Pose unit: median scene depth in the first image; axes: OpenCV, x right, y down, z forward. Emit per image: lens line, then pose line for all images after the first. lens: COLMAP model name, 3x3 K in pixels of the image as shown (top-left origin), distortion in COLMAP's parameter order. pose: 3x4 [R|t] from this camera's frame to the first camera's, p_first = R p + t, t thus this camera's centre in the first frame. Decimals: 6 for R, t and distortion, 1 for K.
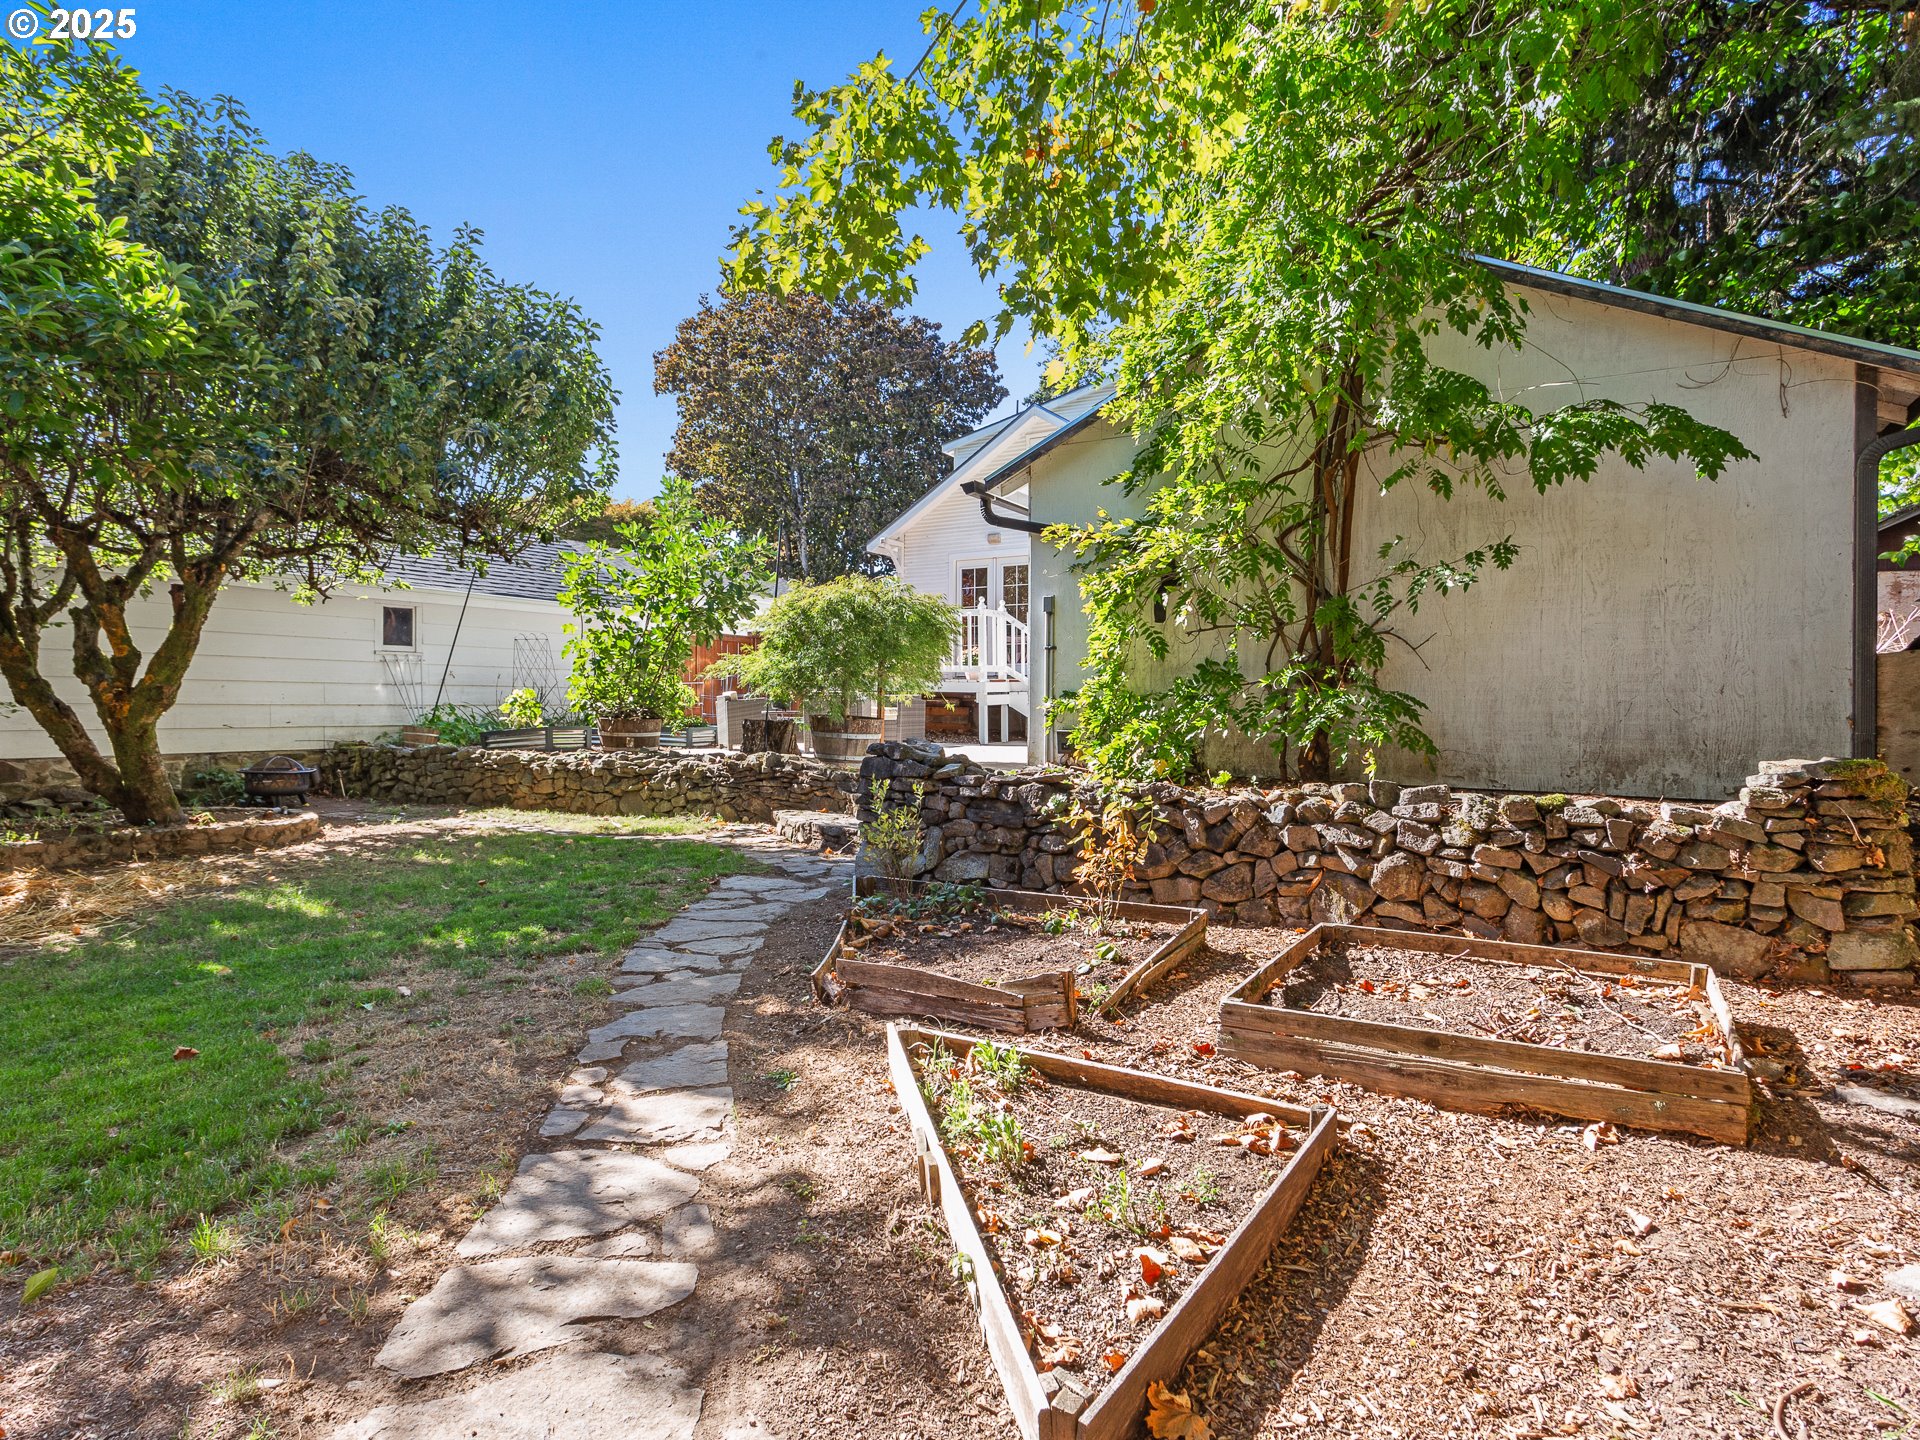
lens RADIAL K [[1023.6, 0, 979.3], [0, 1023.6, 717.4], [0, 0, 1]] dist [-0.000107, 0.000224]
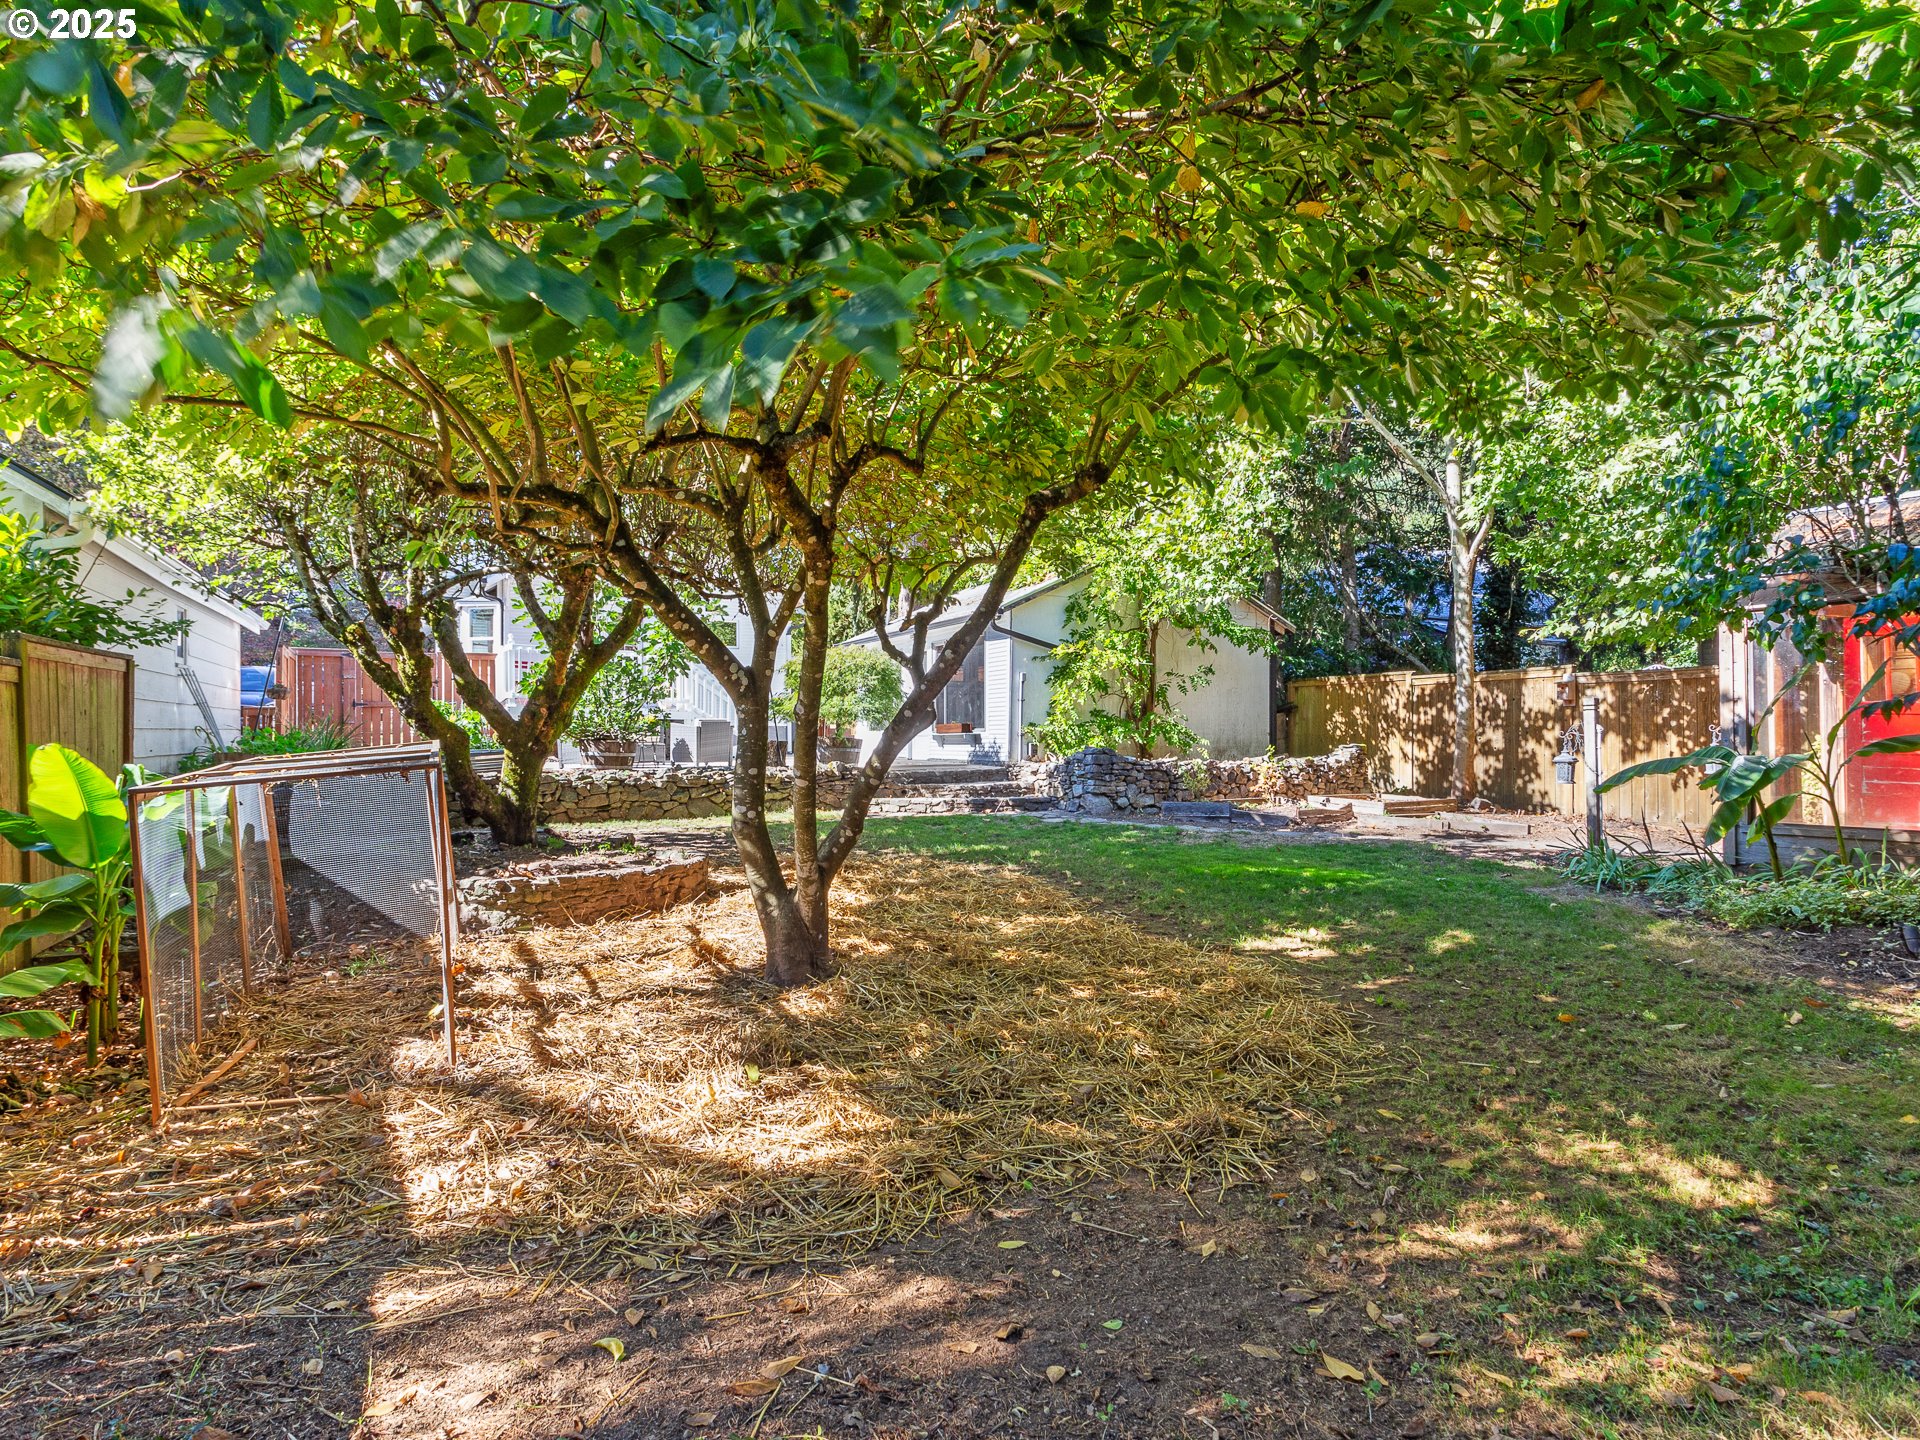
lens RADIAL K [[1019.6, 0, 958.1], [0, 1019.6, 730.0], [0, 0, 1]] dist [0.000928, 0.000796]
pose [[0.568528, 0.000636, 0.822663, -2.678511], [0.008487, 0.999942, -0.006638, -0.002533], [-0.822620, 0.010756, 0.568490, 0.030138]]
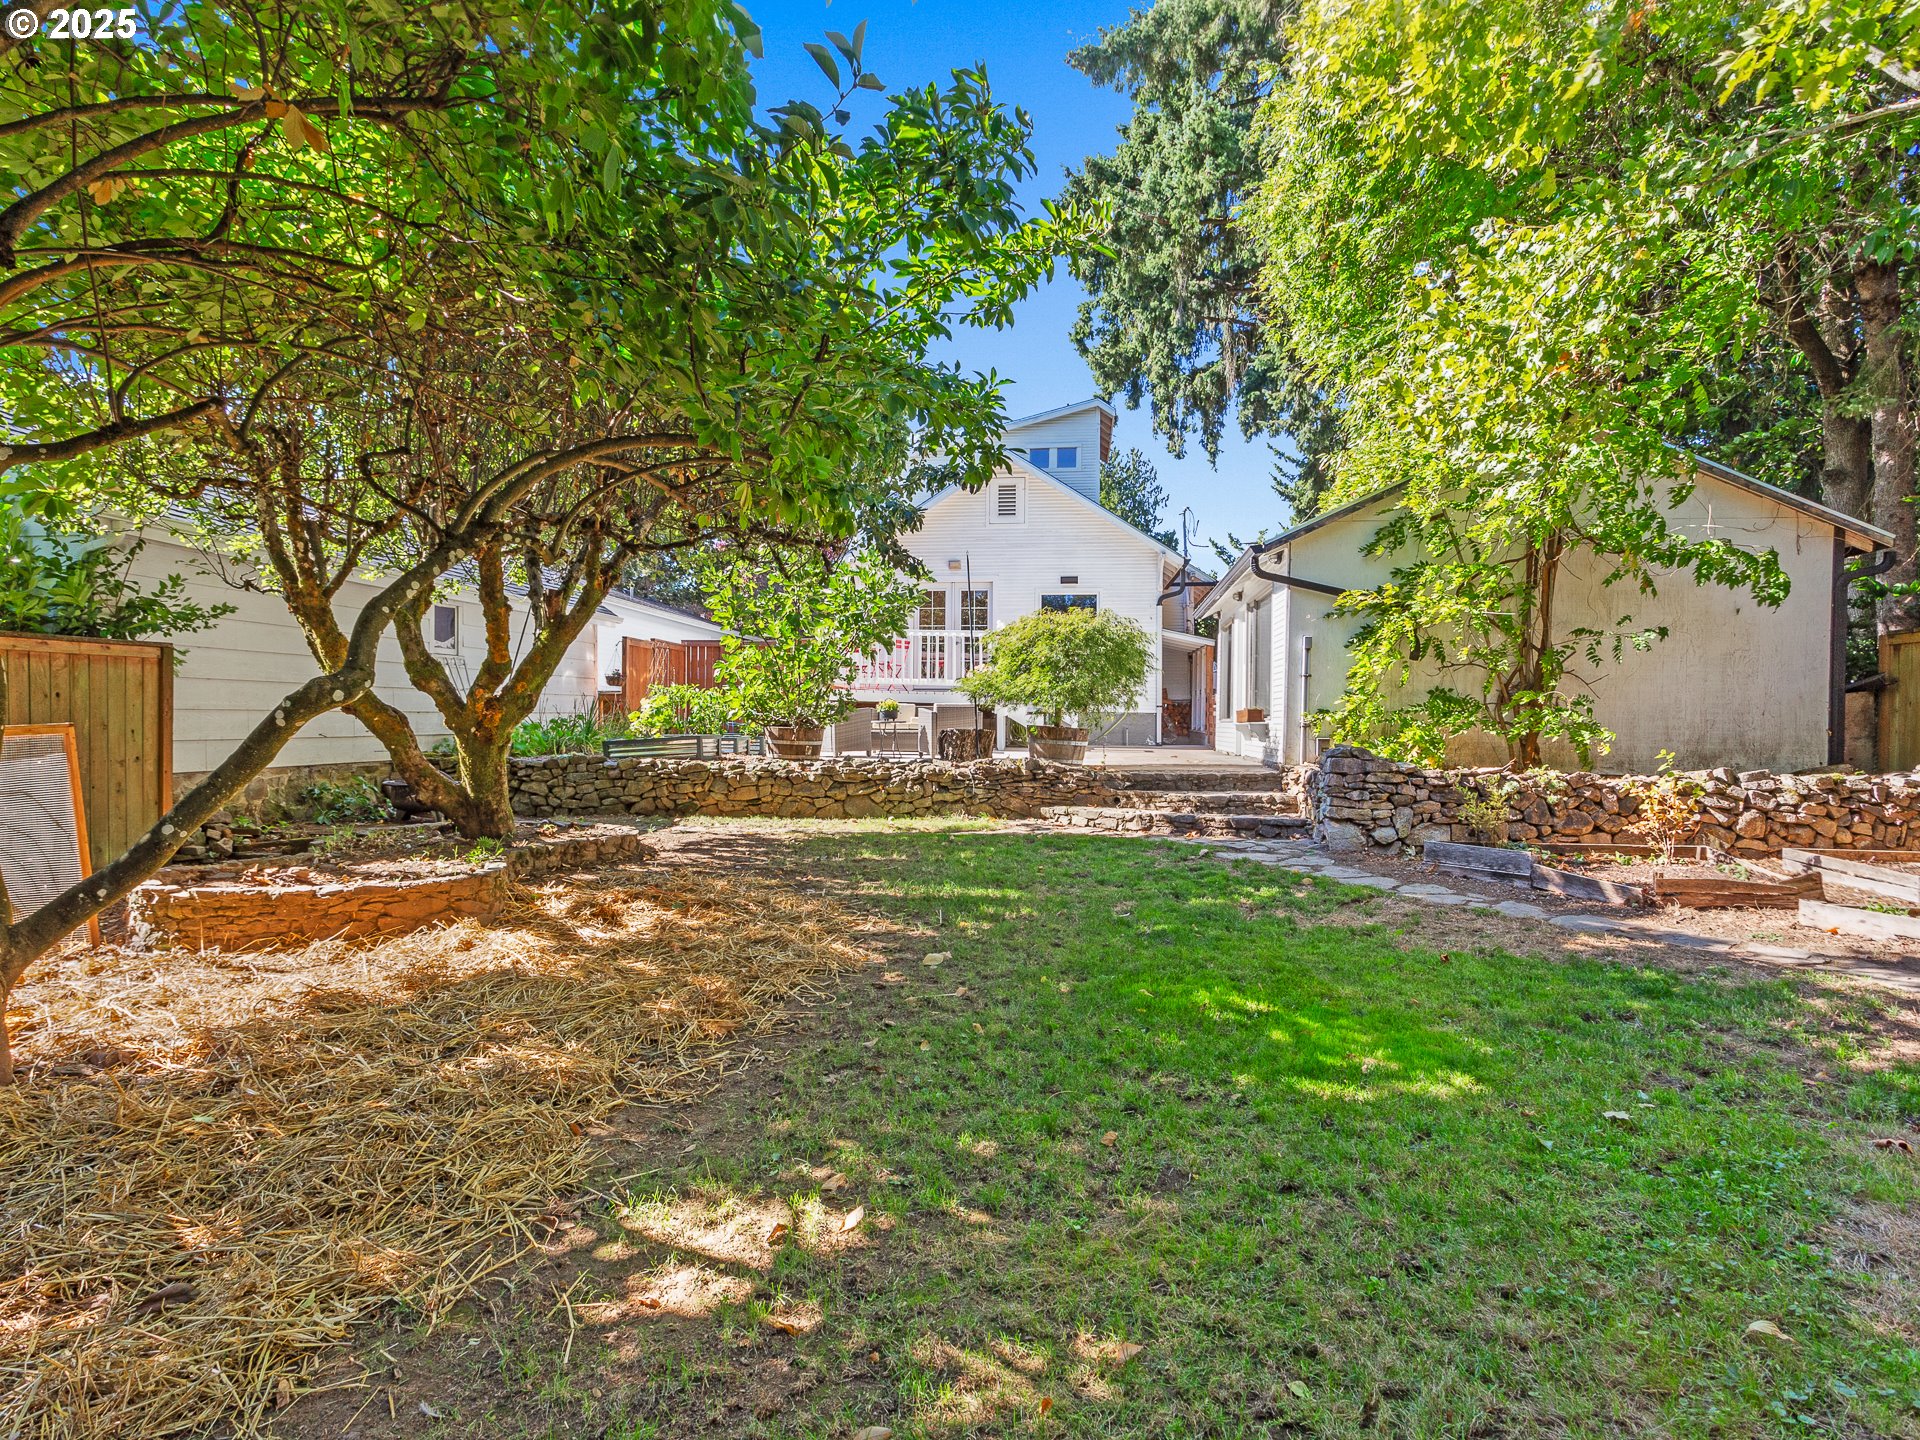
lens RADIAL K [[1019.6, 0, 958.1], [0, 1019.6, 730.0], [0, 0, 1]] dist [0.000928, 0.000796]
pose [[0.933820, 0.001751, 0.357738, -1.400704], [-0.003111, 0.999990, 0.003224, -0.002177], [-0.357729, -0.004123, 0.933816, -0.110820]]
